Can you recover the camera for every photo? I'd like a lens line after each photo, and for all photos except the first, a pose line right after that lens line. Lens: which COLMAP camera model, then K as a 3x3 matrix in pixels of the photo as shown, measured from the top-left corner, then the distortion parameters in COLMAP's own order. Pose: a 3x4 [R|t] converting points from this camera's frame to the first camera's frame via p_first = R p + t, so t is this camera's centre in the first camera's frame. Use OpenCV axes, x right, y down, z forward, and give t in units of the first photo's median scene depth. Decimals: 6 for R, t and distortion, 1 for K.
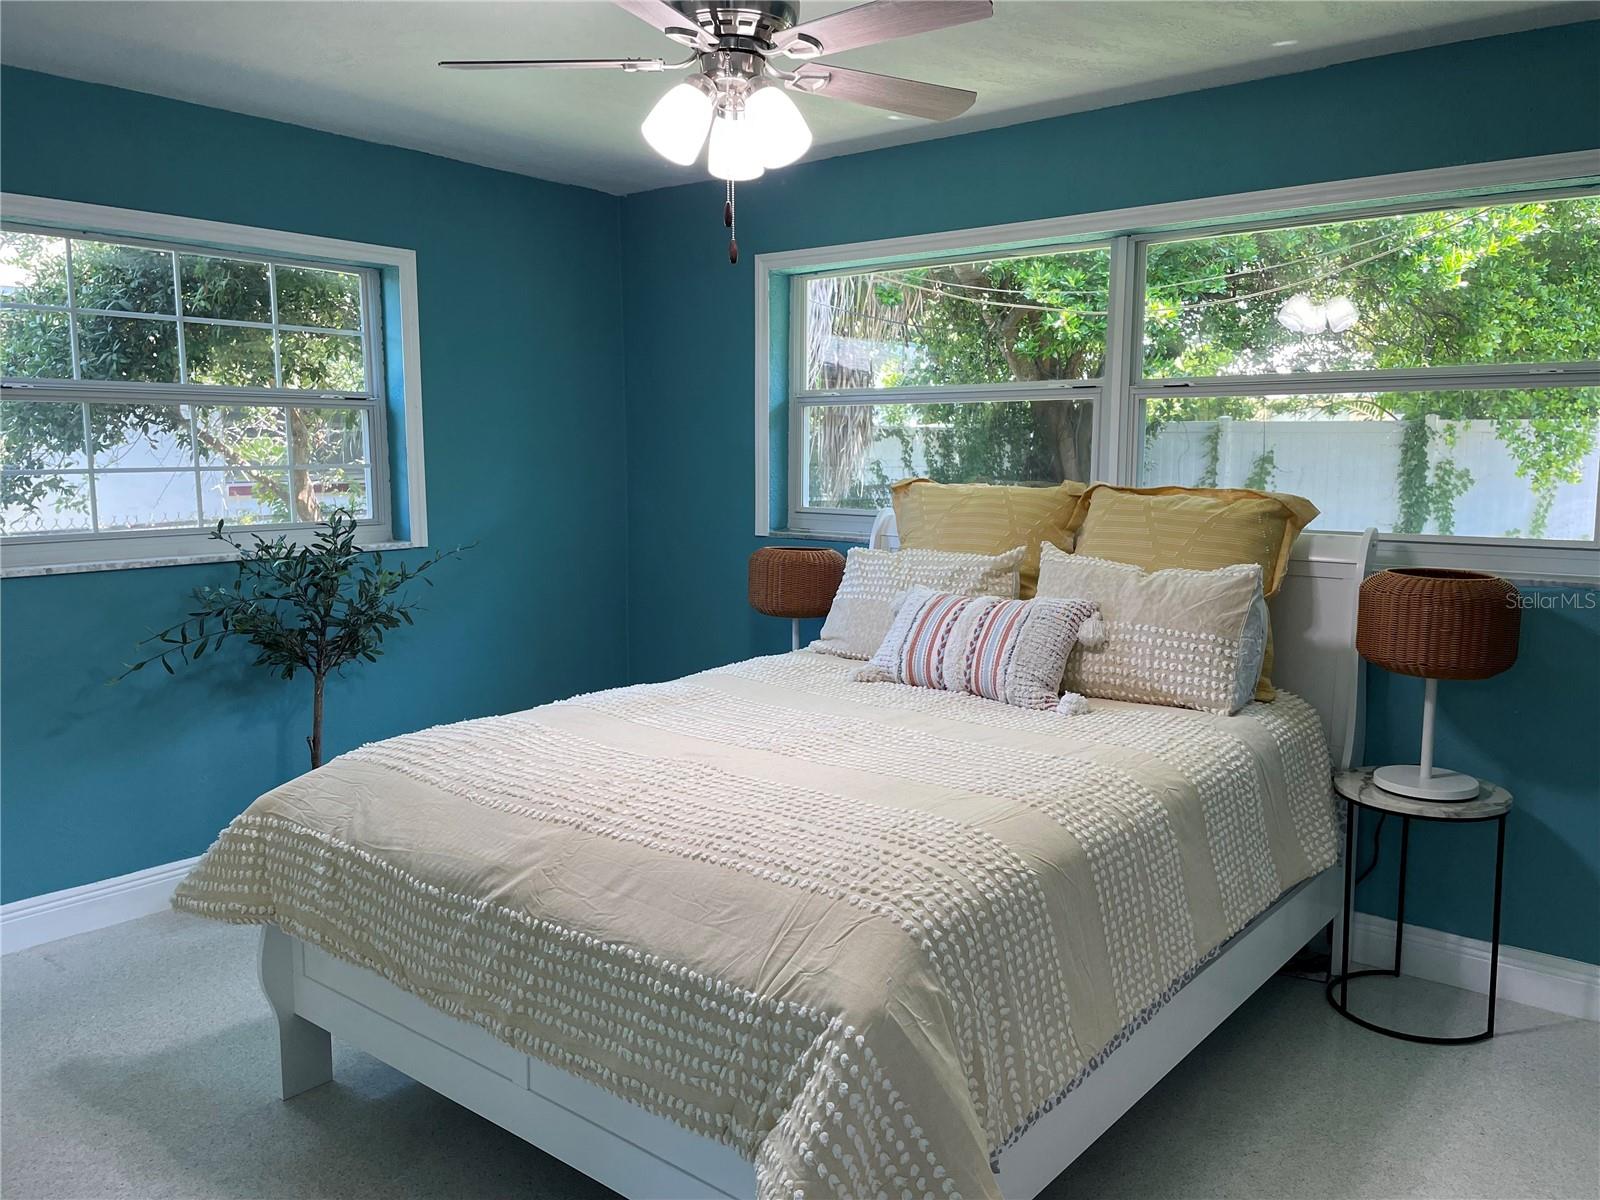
lens RADIAL K [[1203.9, 0, 820.2], [0, 1203.9, 600.5], [0, 0, 1]] dist [0.090004, -0.108469]
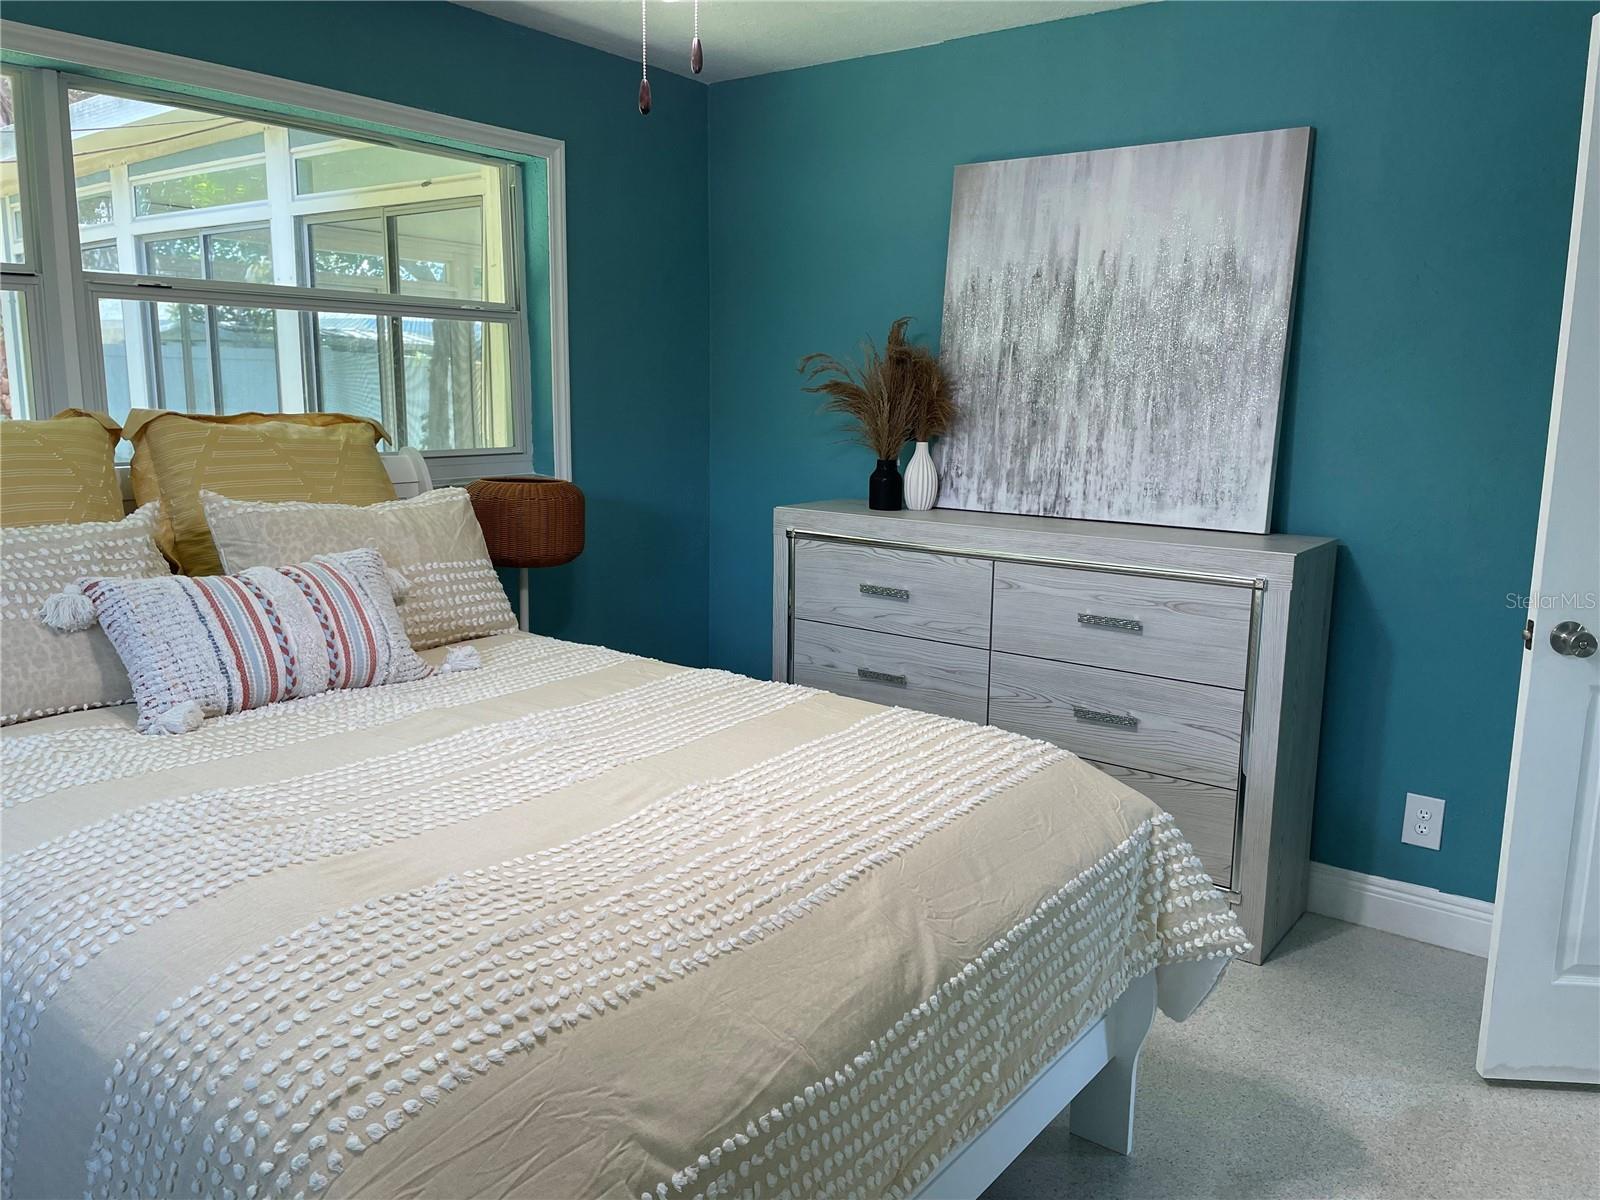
lens RADIAL K [[1203.9, 0, 820.2], [0, 1203.9, 600.5], [0, 0, 1]] dist [0.090004, -0.108469]
pose [[-0.024919, -0.181282, 0.983115, -0.753117], [0.113105, 0.976595, 0.182947, -0.100840], [-0.993270, 0.115754, -0.003832, 0.824495]]
